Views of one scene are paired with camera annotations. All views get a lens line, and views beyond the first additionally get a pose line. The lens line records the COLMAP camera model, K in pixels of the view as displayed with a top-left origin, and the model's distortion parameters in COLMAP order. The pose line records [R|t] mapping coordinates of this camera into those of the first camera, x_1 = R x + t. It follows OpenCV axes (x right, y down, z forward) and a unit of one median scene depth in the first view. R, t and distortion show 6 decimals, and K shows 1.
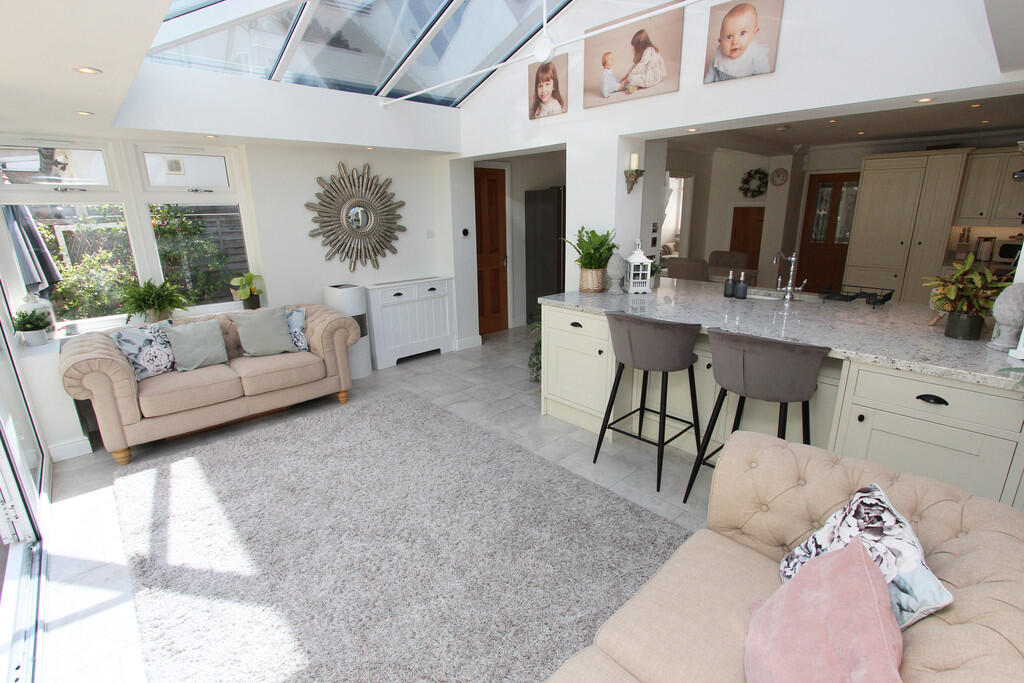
lens RADIAL K [[472.9, 0, 515.6], [0, 472.9, 342.4], [0, 0, 1]] dist [-0.019987, 0.003834]
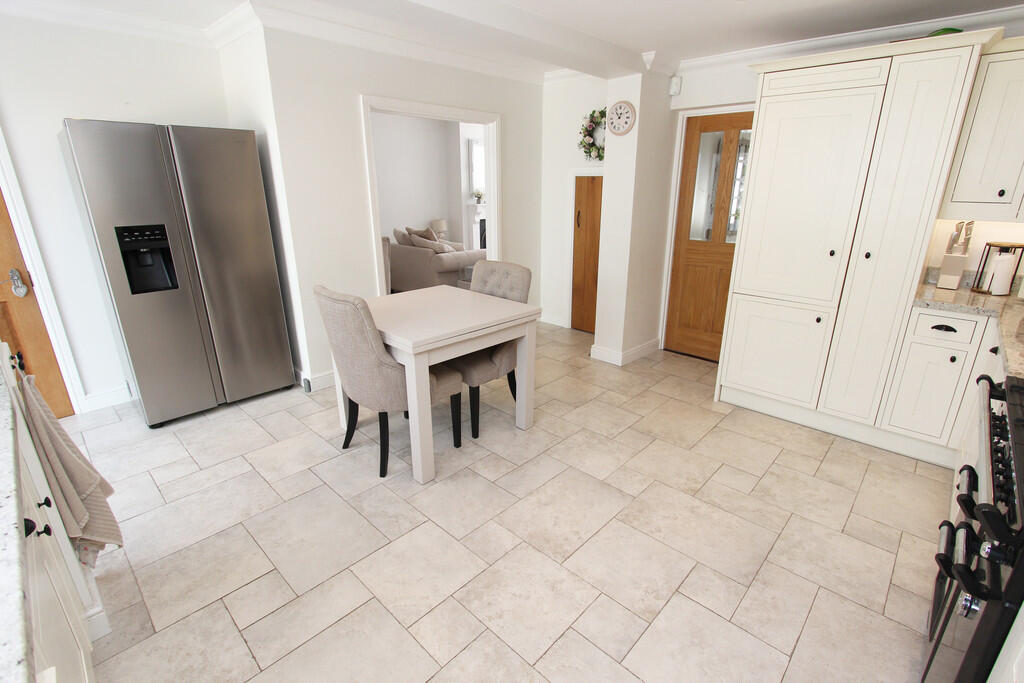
lens RADIAL K [[472.9, 0, 512.3], [0, 472.9, 341.2], [0, 0, 1]] dist [-0.019987, 0.003834]
pose [[0.998133, -0.005949, 0.060784, 0.715218], [0.002903, 0.998742, 0.050065, -0.222924], [-0.061005, -0.049795, 0.996895, 0.816963]]
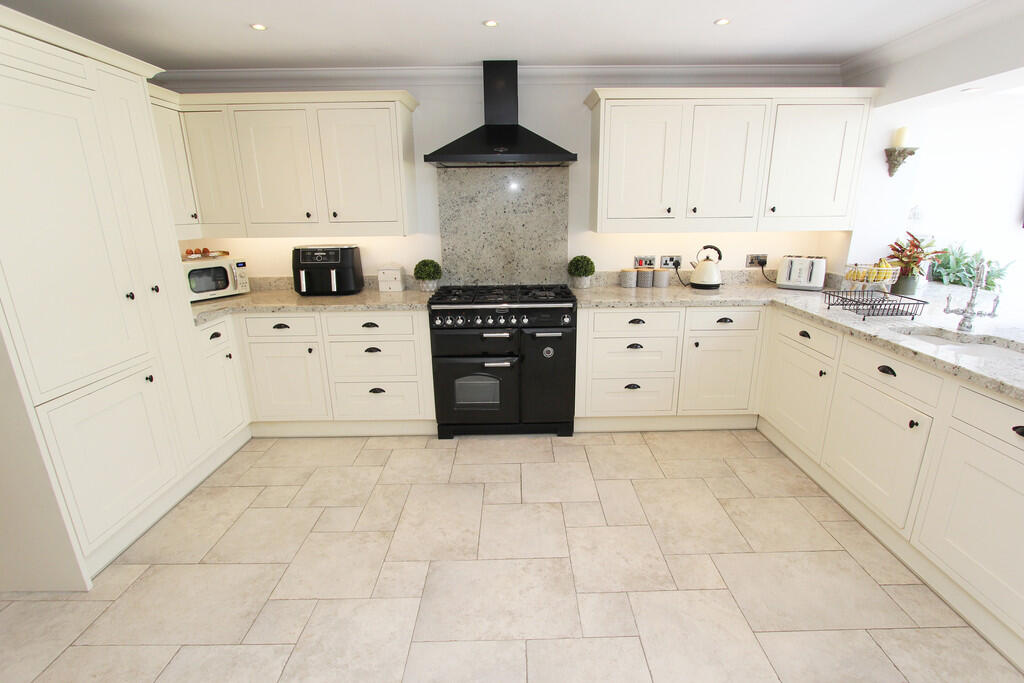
lens RADIAL K [[472.9, 0, 516.2], [0, 472.9, 346.0], [0, 0, 1]] dist [-0.019987, 0.003834]
pose [[-0.735854, -0.168946, 0.655725, 0.521646], [0.201063, 0.870185, 0.449834, -0.431822], [-0.646601, 0.462855, -0.606361, 1.585037]]
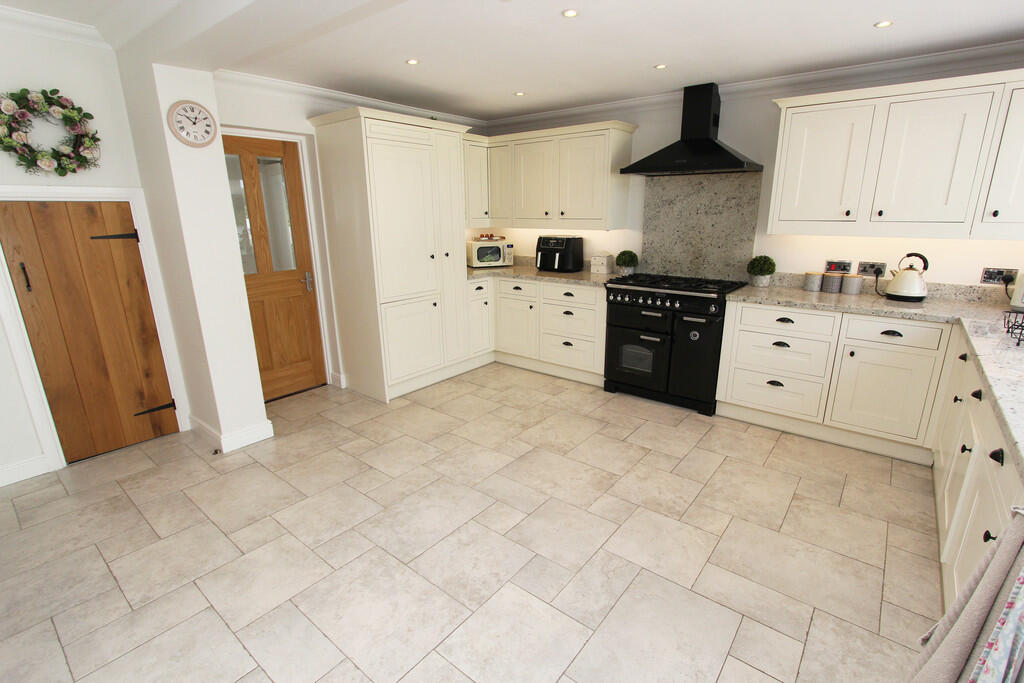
lens RADIAL K [[472.9, 0, 520.0], [0, 472.9, 347.3], [0, 0, 1]] dist [-0.019987, 0.003834]
pose [[-0.144954, -0.260039, 0.954656, 0.174108], [0.272782, 0.916951, 0.291187, -0.390292], [-0.951093, 0.302622, -0.061982, 1.456479]]
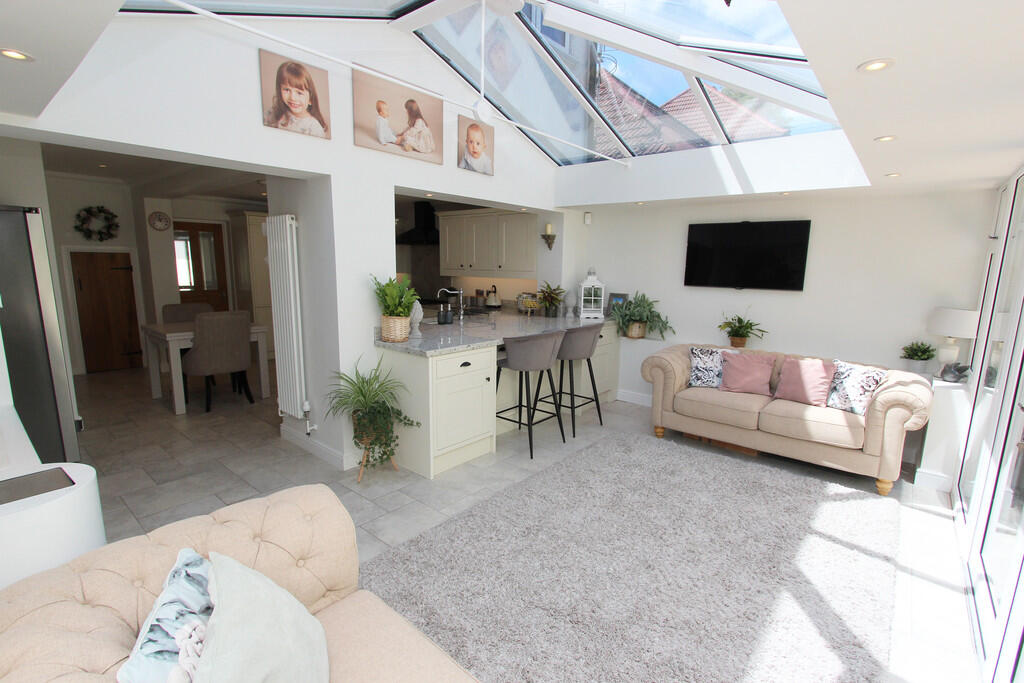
lens RADIAL K [[472.9, 0, 517.4], [0, 472.9, 345.9], [0, 0, 1]] dist [-0.019987, 0.003834]
pose [[-0.122466, -0.162337, 0.979106, -0.793580], [0.250229, 0.949611, 0.188745, -0.215145], [-0.960410, 0.268116, -0.075674, 0.834076]]
